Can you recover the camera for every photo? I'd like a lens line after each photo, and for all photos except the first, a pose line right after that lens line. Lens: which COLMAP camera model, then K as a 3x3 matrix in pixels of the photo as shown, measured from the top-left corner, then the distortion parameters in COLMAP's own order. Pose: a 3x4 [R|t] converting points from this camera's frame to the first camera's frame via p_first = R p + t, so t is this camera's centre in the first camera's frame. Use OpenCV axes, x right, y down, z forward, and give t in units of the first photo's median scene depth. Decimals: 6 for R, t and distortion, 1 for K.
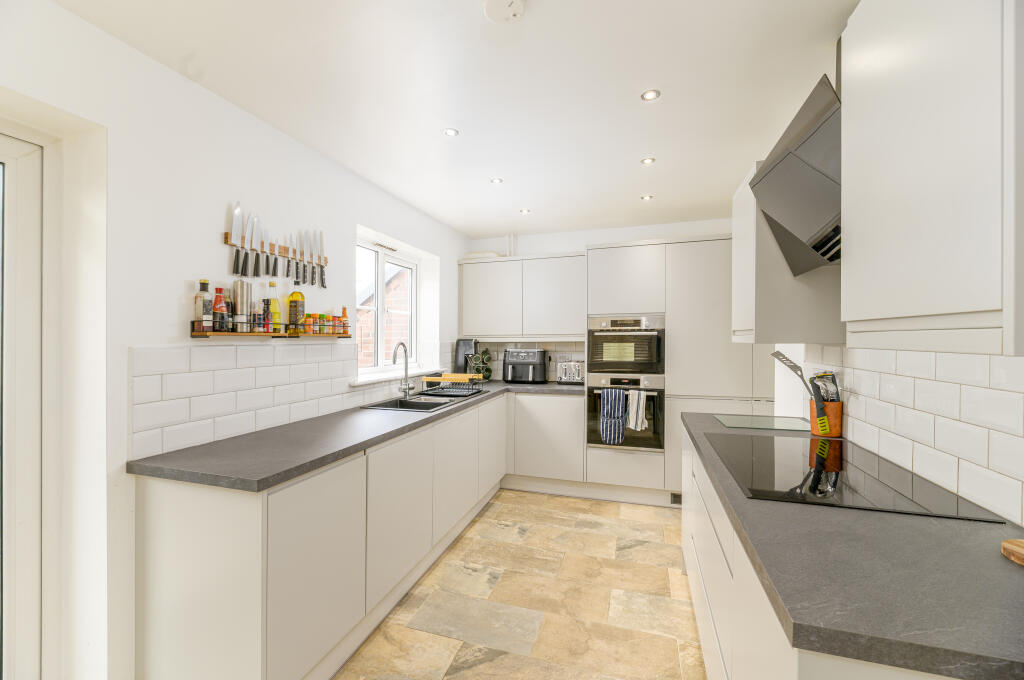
lens RADIAL K [[420.2, 0, 516.4], [0, 420.2, 341.2], [0, 0, 1]] dist [0.005260, 0.000832]
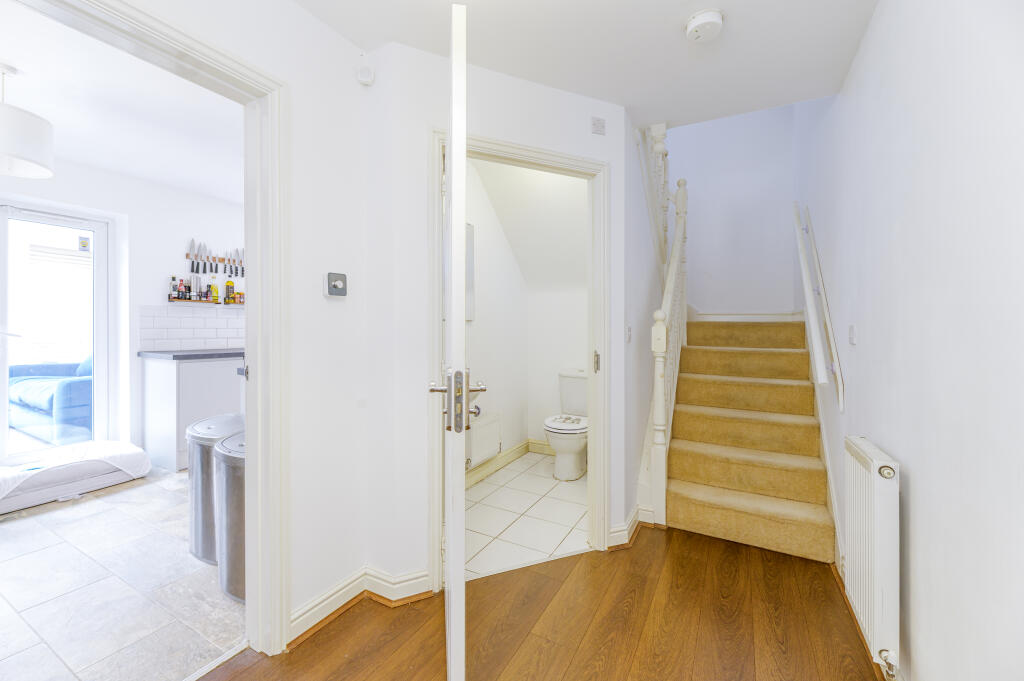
lens RADIAL K [[420.2, 0, 505.8], [0, 420.2, 334.6], [0, 0, 1]] dist [0.005260, 0.000832]
pose [[0.977786, 0.010070, -0.209362, 0.716534], [-0.008049, 0.999912, 0.010501, 0.063062], [0.209449, -0.008583, 0.977782, -0.401071]]
